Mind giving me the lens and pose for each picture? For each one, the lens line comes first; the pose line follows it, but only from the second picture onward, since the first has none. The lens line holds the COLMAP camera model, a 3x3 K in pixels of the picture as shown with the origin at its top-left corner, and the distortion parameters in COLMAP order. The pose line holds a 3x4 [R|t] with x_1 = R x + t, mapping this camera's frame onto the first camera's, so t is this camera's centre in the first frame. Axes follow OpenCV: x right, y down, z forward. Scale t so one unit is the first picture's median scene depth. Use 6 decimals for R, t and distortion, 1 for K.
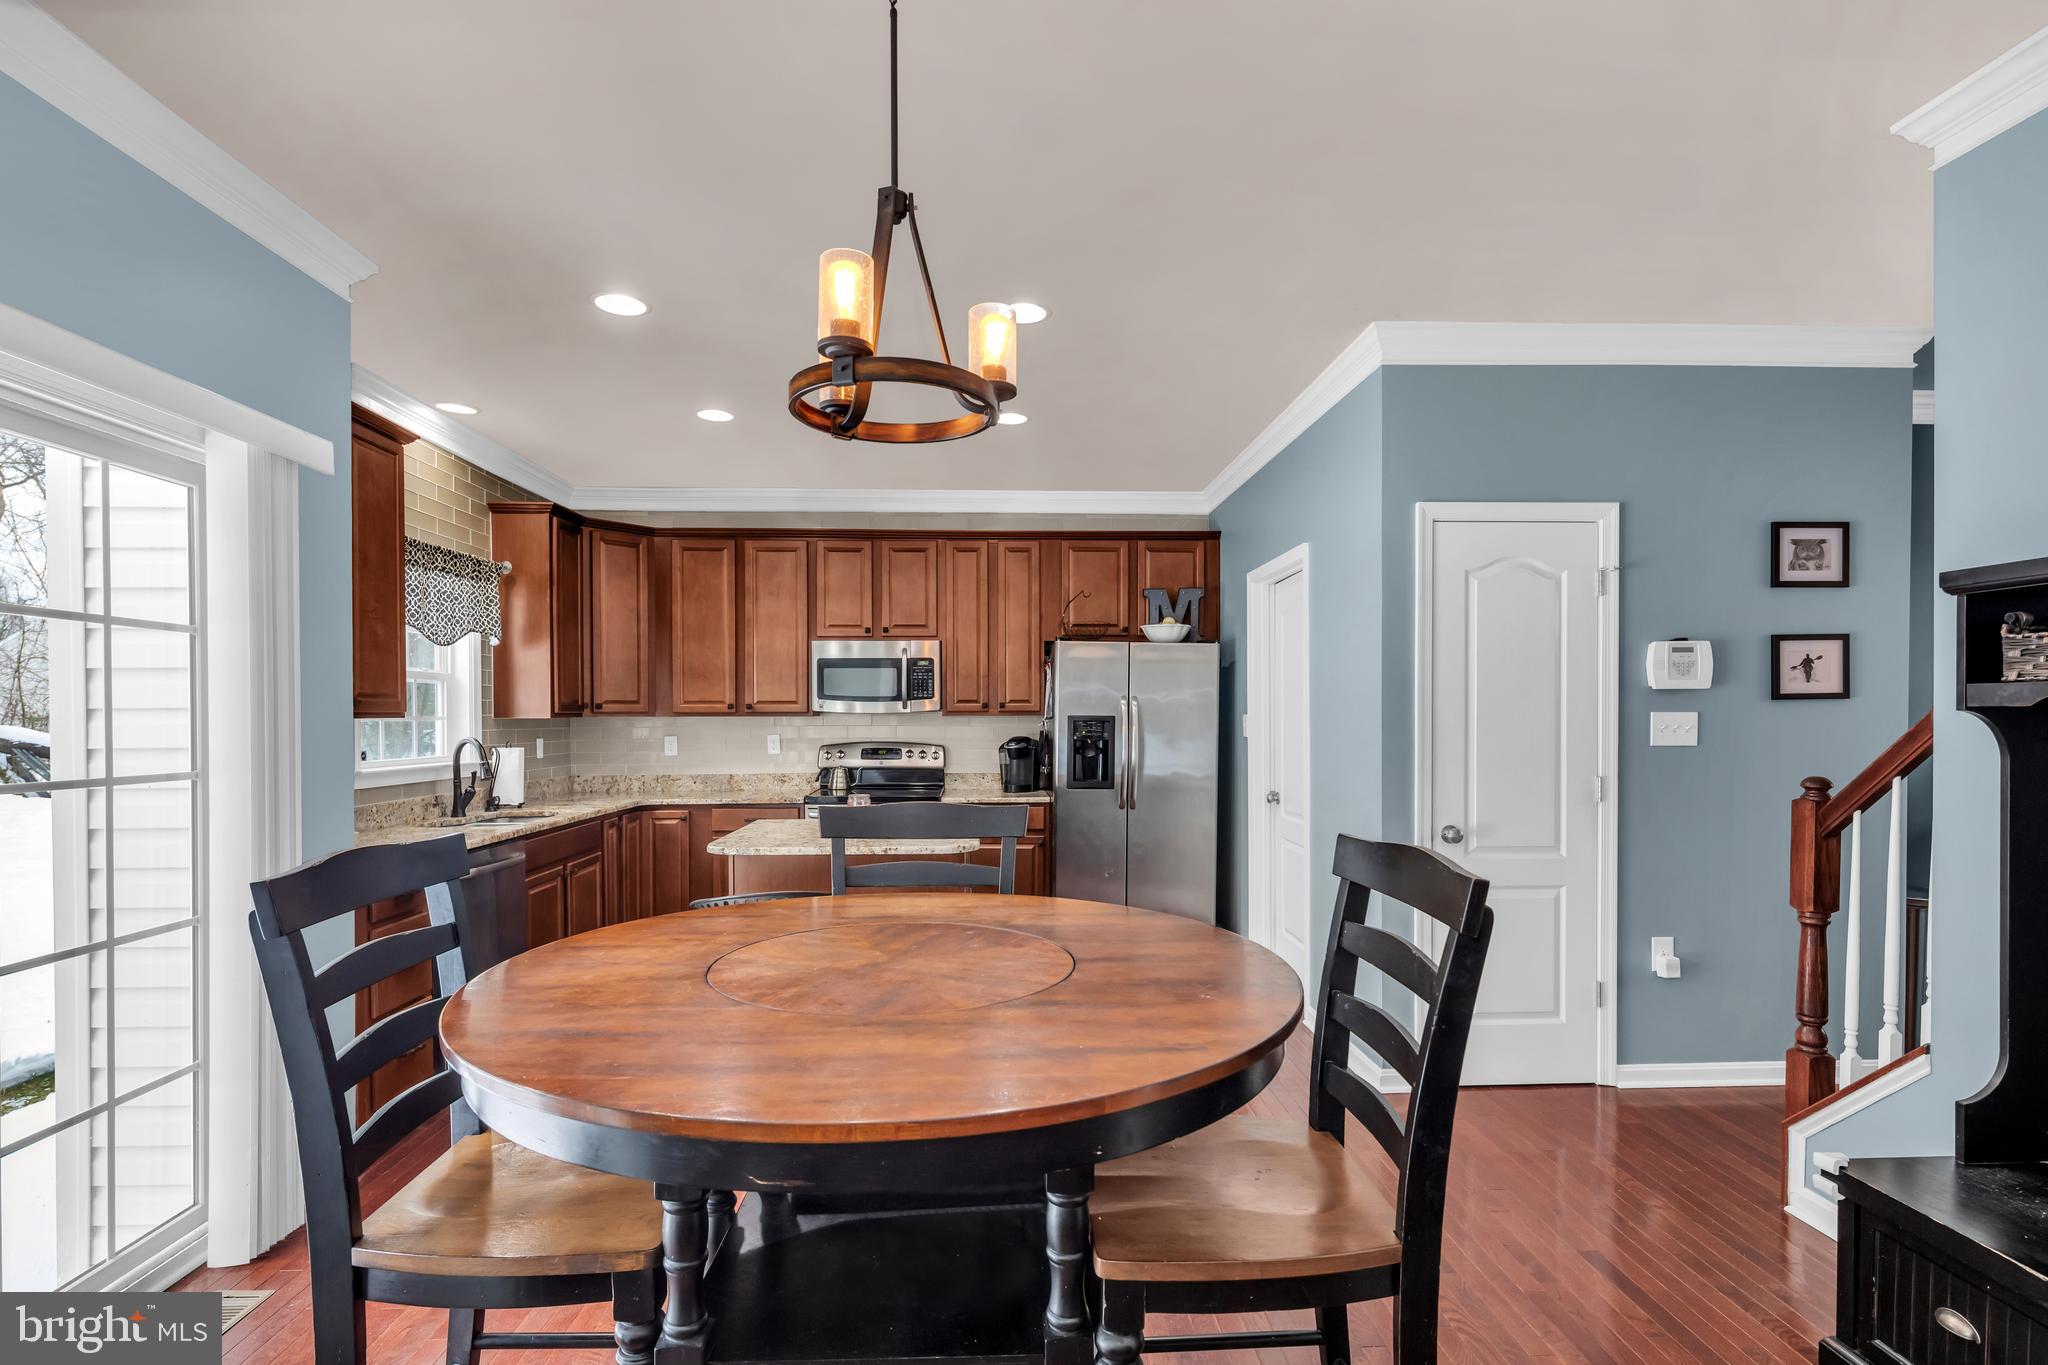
lens RADIAL K [[1005.2, 0, 1022.4], [0, 1005.2, 726.2], [0, 0, 1]] dist [0.001178, -0.000670]
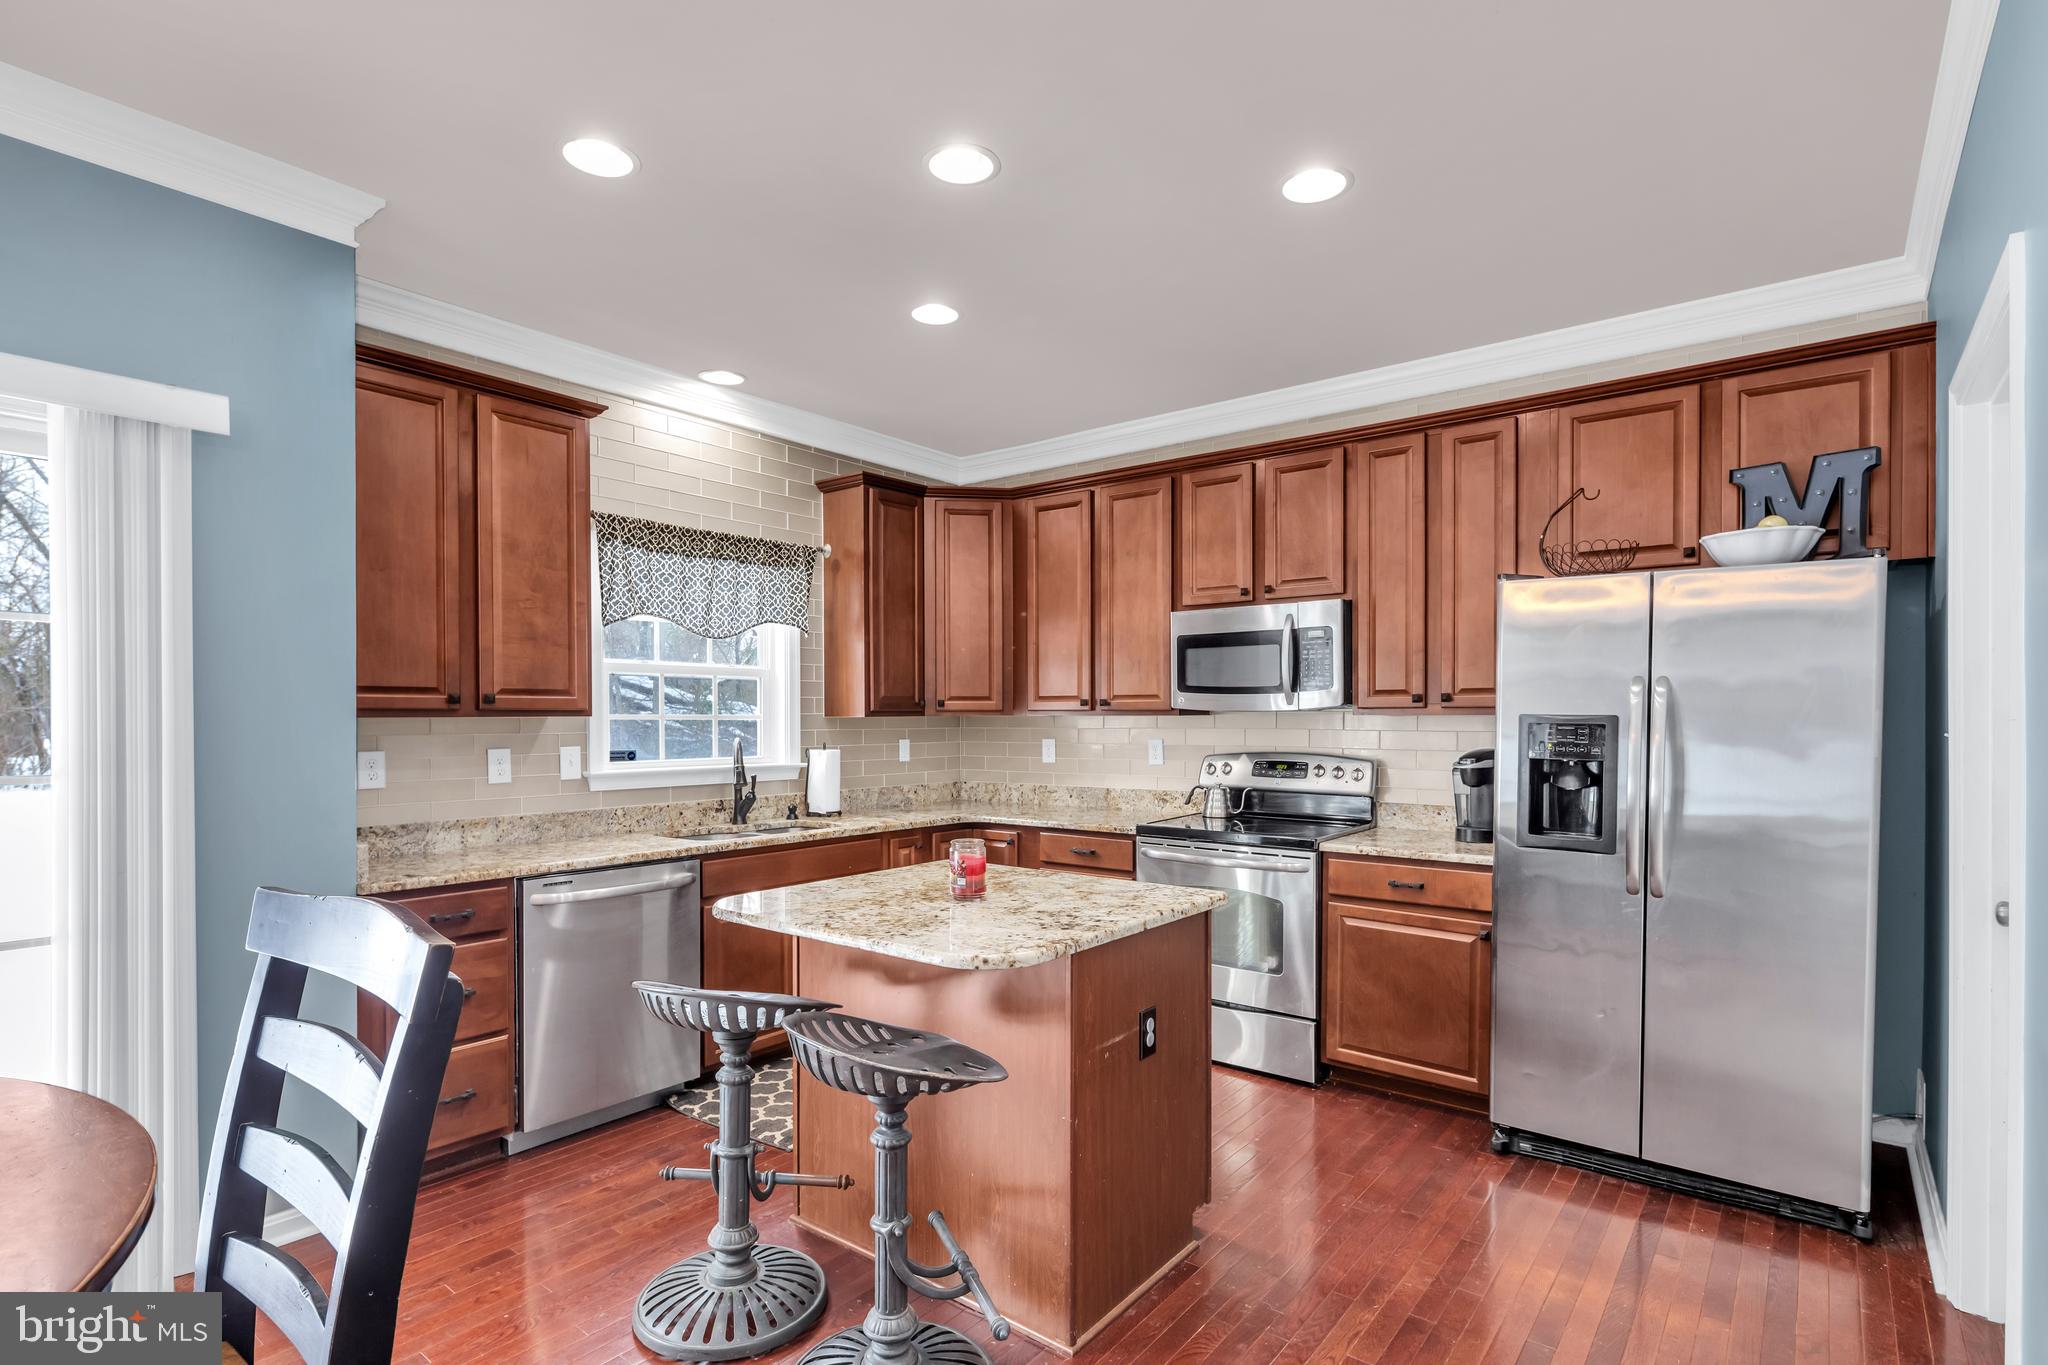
lens RADIAL K [[1005.2, 0, 1022.4], [0, 1005.2, 726.2], [0, 0, 1]] dist [0.001178, -0.000670]
pose [[0.756820, 0.007981, -0.653575, 0.187707], [-0.007666, 0.999965, 0.003333, -0.003494], [0.653579, 0.002488, 0.756854, 0.376004]]
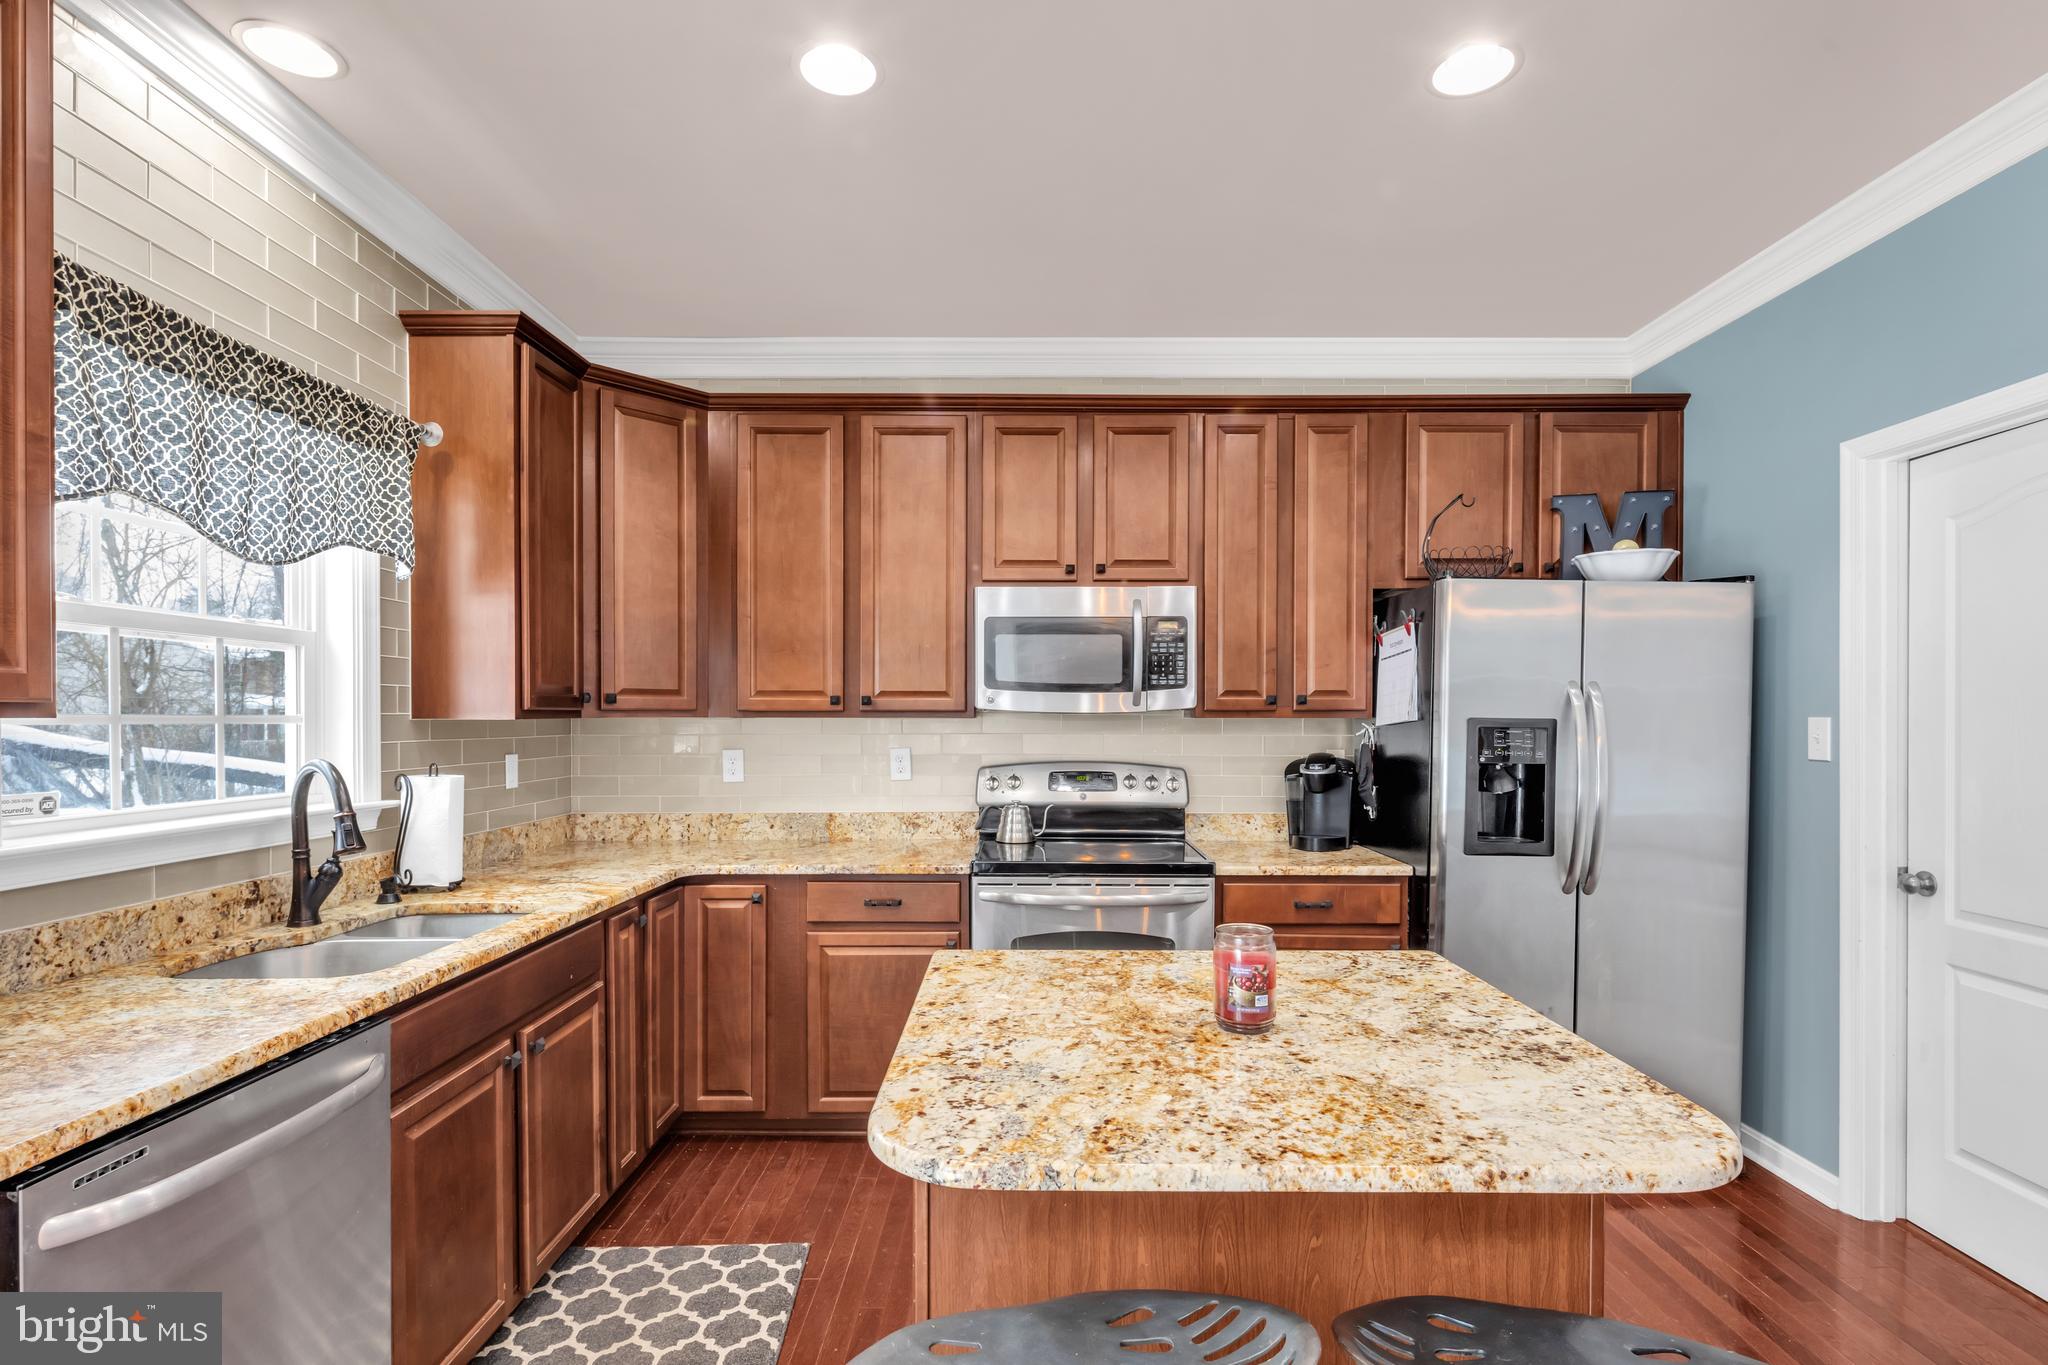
lens RADIAL K [[998.1, 0, 1019.8], [0, 998.1, 725.7], [0, 0, 1]] dist [0.000147, -0.001722]
pose [[0.998901, 0.003608, -0.046730, -0.157353], [-0.003750, 0.999989, -0.002957, -0.003645], [0.046719, 0.003129, 0.998903, 0.429817]]
